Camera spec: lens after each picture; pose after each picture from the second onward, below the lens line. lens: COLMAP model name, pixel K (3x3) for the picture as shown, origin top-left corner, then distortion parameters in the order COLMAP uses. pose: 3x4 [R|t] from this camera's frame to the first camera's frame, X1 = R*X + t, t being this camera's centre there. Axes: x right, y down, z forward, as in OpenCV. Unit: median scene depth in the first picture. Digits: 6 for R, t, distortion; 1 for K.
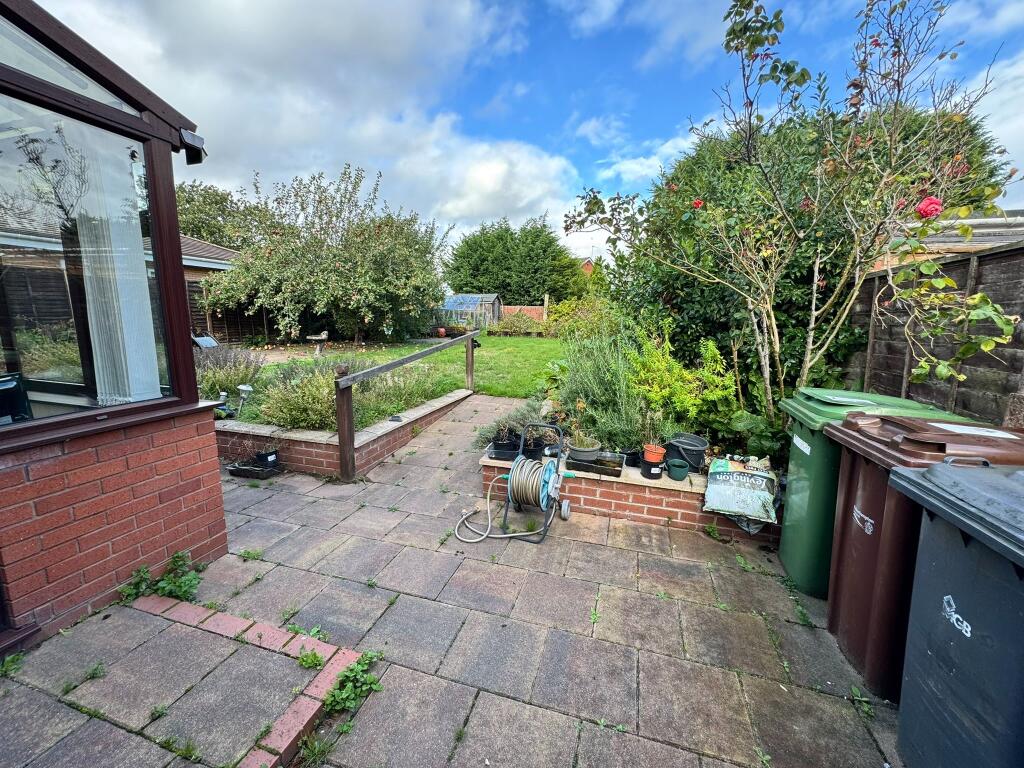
lens RADIAL K [[419.3, 0, 512.0], [0, 419.3, 384.0], [0, 0, 1]] dist [0.090196, 0.000002]
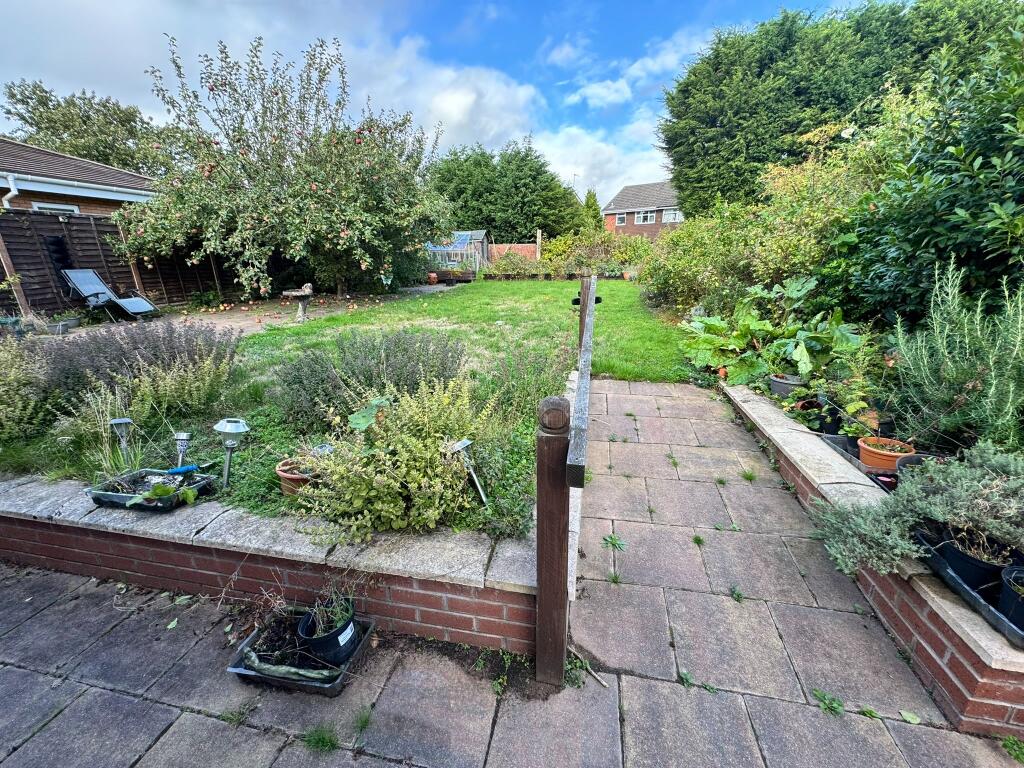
lens RADIAL K [[397.2, 0, 512.0], [0, 397.2, 384.0], [0, 0, 1]] dist [-0.000604, 0.022933]
pose [[0.992089, -0.066900, 0.106227, -0.166305], [0.050619, 0.987515, 0.149172, -0.036638], [-0.114880, -0.142615, 0.983089, 0.256024]]
